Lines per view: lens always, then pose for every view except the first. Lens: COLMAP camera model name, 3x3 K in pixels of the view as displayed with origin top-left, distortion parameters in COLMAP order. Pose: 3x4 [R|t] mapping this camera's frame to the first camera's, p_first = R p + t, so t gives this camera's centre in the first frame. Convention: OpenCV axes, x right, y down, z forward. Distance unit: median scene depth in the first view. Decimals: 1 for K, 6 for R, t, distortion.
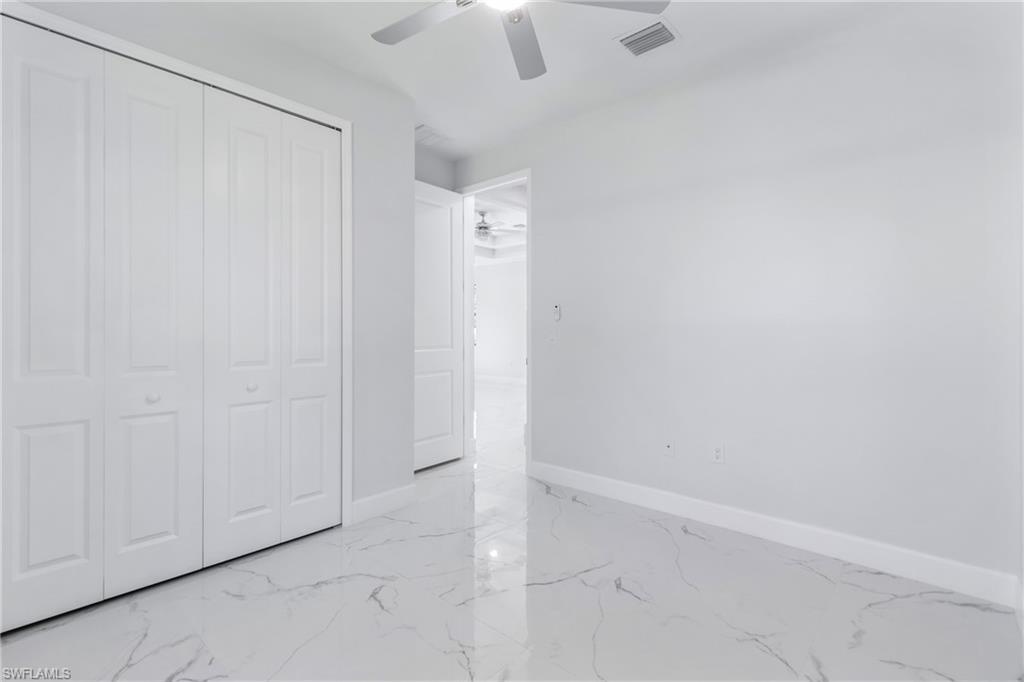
lens RADIAL K [[451.3, 0, 513.6], [0, 451.3, 329.7], [0, 0, 1]] dist [-0.000265, -0.000159]
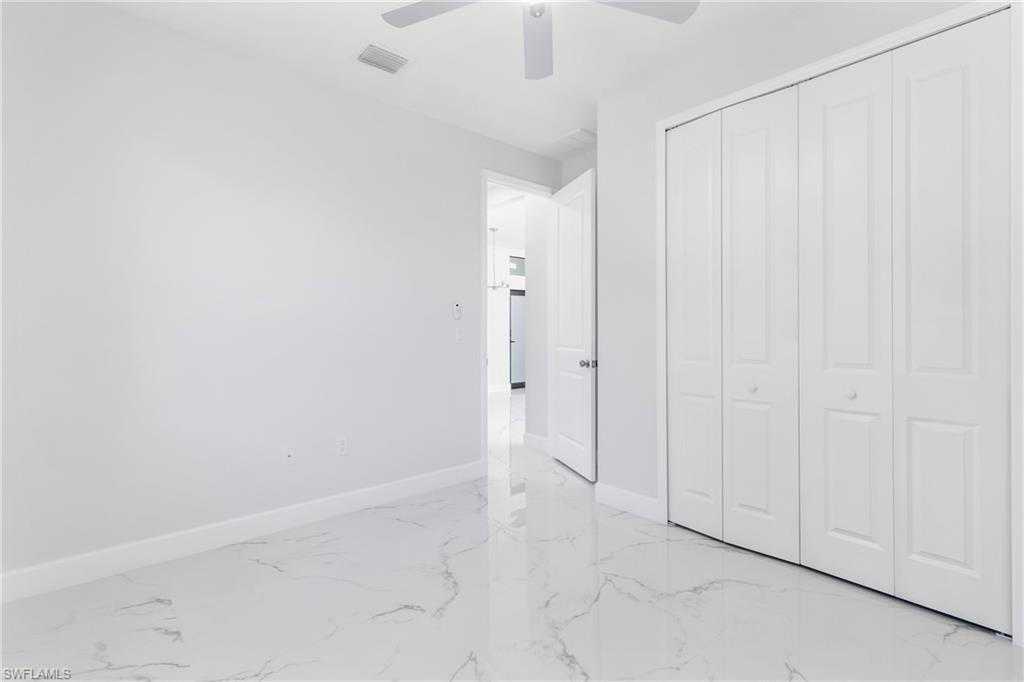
lens RADIAL K [[476.5, 0, 515.6], [0, 476.5, 330.8], [0, 0, 1]] dist [0.000680, -0.000233]
pose [[-0.120143, -0.000246, -0.992757, 0.369954], [0.008752, 0.999961, -0.001307, 0.002210], [0.992718, -0.008846, -0.120137, 0.421386]]
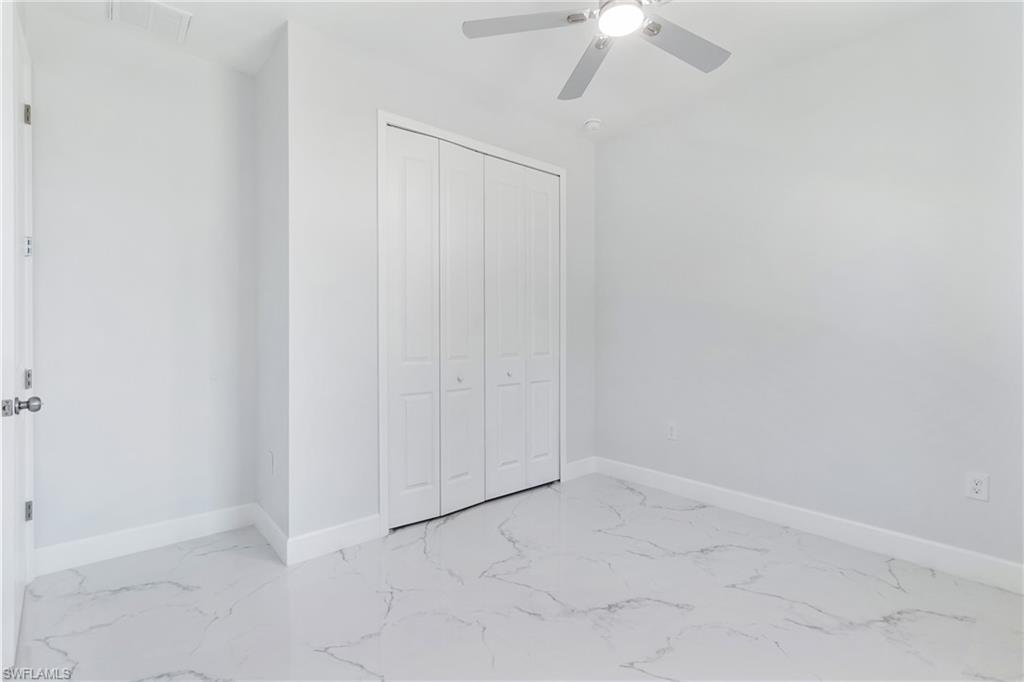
lens RADIAL K [[476.5, 0, 515.6], [0, 476.5, 330.8], [0, 0, 1]] dist [0.000680, -0.000233]
pose [[0.993603, -0.002998, -0.112892, -0.358487], [0.003115, 0.999995, 0.000859, 0.000484], [0.112889, -0.001205, 0.993607, -0.380019]]
